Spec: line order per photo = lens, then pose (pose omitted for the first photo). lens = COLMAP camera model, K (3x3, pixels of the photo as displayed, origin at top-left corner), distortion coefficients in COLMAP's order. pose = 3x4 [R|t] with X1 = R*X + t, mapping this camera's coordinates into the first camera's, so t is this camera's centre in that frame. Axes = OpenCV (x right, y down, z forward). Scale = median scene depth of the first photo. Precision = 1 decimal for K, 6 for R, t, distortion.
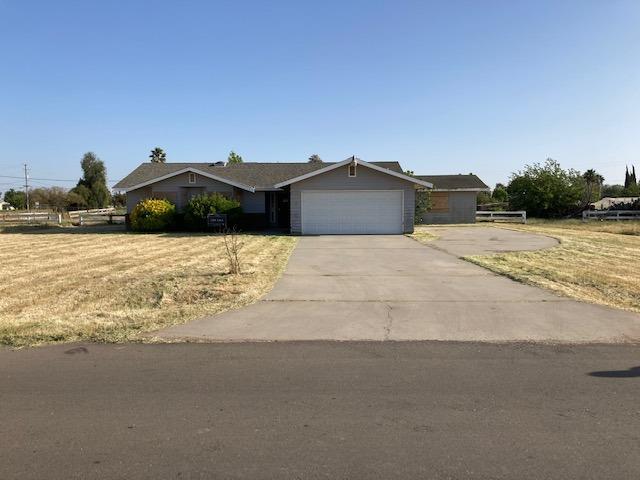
lens RADIAL K [[524.7, 0, 311.0], [0, 524.7, 238.5], [0, 0, 1]] dist [0.123085, -0.226265]
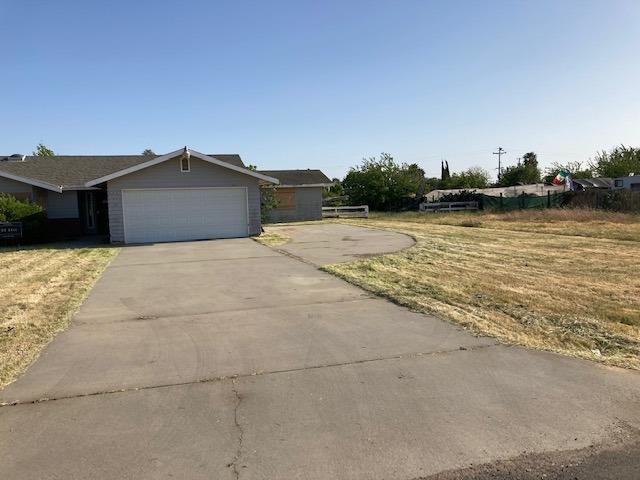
lens RADIAL K [[524.7, 0, 311.0], [0, 524.7, 238.5], [0, 0, 1]] dist [0.123085, -0.226265]
pose [[0.956299, -0.049361, 0.288195, 0.019837], [0.047179, 0.998781, 0.014517, -0.012717], [-0.288560, -0.000286, 0.957462, 0.123190]]
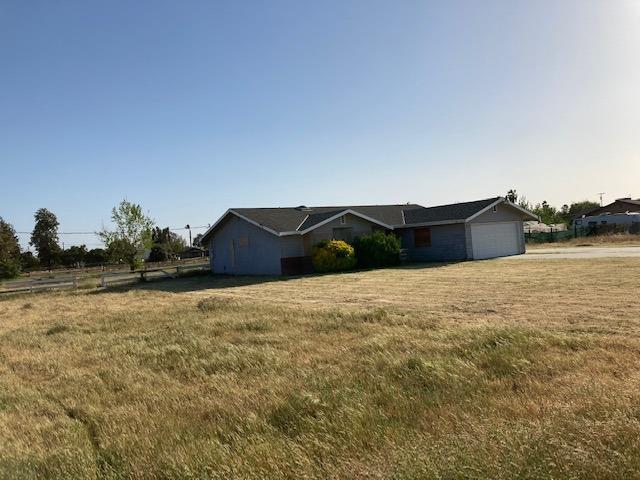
lens RADIAL K [[528.3, 0, 309.0], [0, 528.3, 233.2], [0, 0, 1]] dist [0.031680, -0.037428]
pose [[0.790971, -0.041902, 0.610418, -1.007311], [0.109861, 0.991165, -0.074319, -0.018419], [-0.601910, 0.125845, 0.788585, 0.238461]]
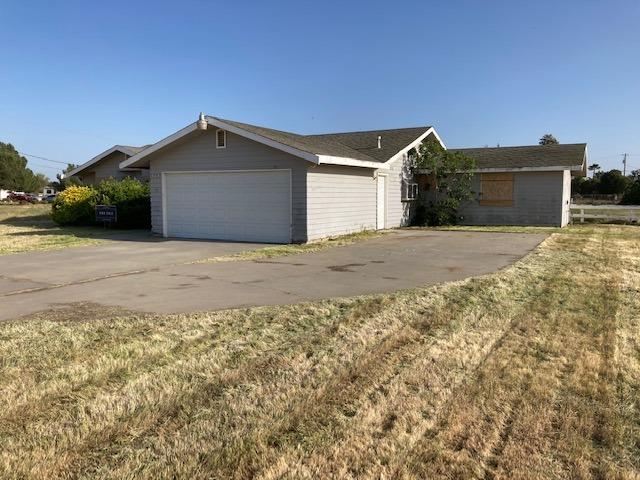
lens RADIAL K [[512.9, 0, 318.0], [0, 512.9, 240.1], [0, 0, 1]] dist [0.001280, -0.005474]
pose [[0.892859, 0.043114, -0.448268, 0.428953], [-0.030480, 0.998910, 0.035366, -0.031497], [0.449304, -0.017914, 0.893199, 0.472005]]
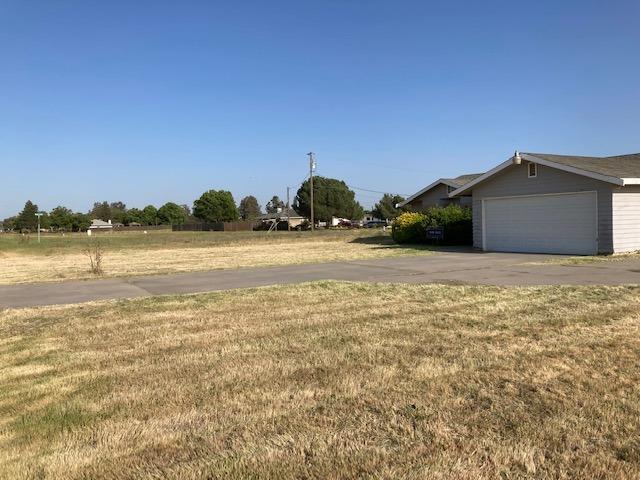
lens RADIAL K [[512.9, 0, 318.0], [0, 512.9, 240.1], [0, 0, 1]] dist [0.001280, -0.005474]
pose [[0.512573, 0.018631, -0.858442, 0.524634], [-0.027347, 0.999612, 0.005365, -0.020204], [0.858208, 0.020726, 0.512883, 0.327090]]
